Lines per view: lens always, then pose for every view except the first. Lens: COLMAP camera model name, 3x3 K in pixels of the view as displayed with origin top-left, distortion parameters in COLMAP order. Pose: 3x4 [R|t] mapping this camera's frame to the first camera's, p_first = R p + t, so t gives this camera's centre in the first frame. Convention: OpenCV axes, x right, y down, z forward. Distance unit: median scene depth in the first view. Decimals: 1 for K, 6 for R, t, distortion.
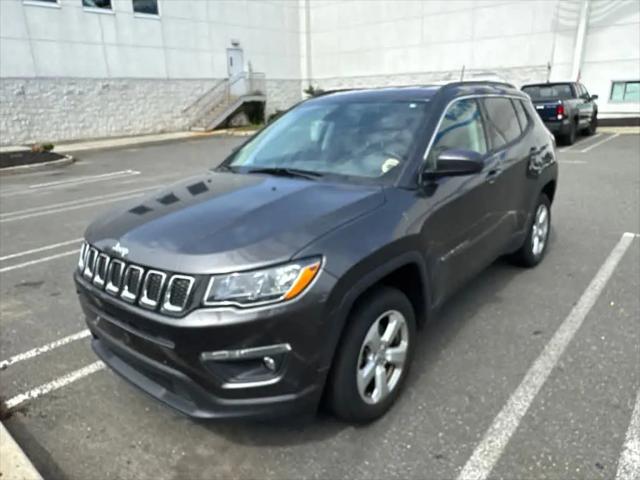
lens RADIAL K [[454.8, 0, 319.0], [0, 454.8, 239.1], [0, 0, 1]] dist [-0.011598, 0.006453]
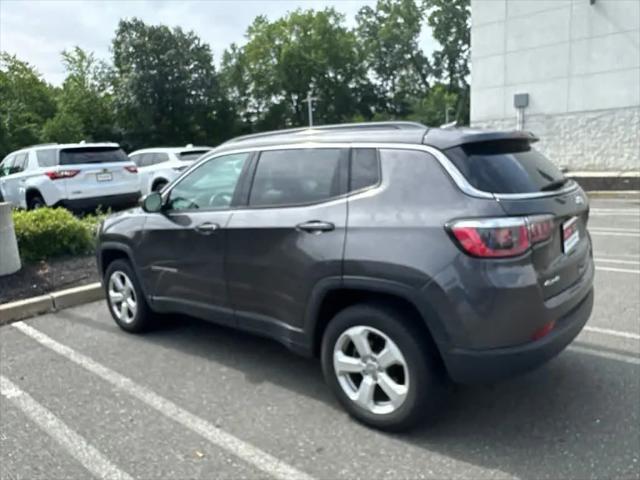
lens RADIAL K [[454.8, 0, 320.2], [0, 454.8, 241.3], [0, 0, 1]] dist [-0.011598, 0.006453]
pose [[0.015813, 0.214338, -0.976632, 1.559342], [-0.244202, 0.948002, 0.204101, -0.426883], [0.969595, 0.235268, 0.067332, 1.322751]]
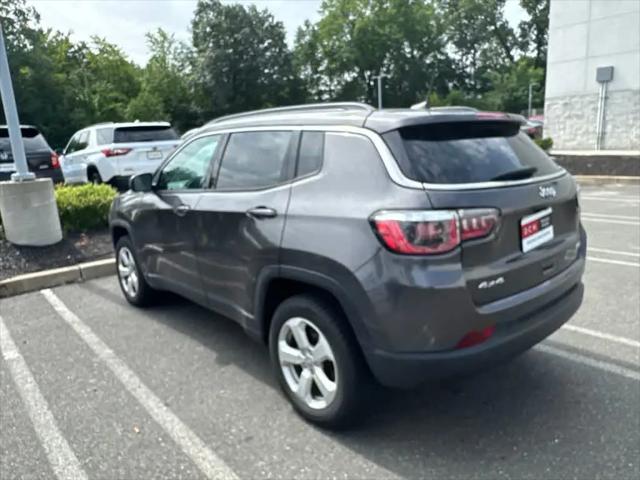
lens RADIAL K [[454.8, 0, 320.3], [0, 454.8, 241.8], [0, 0, 1]] dist [-0.011598, 0.006453]
pose [[-0.145029, 0.256882, -0.955499, 1.505805], [-0.241443, 0.927327, 0.285955, -0.495608], [0.959516, 0.272170, -0.072467, 1.560716]]
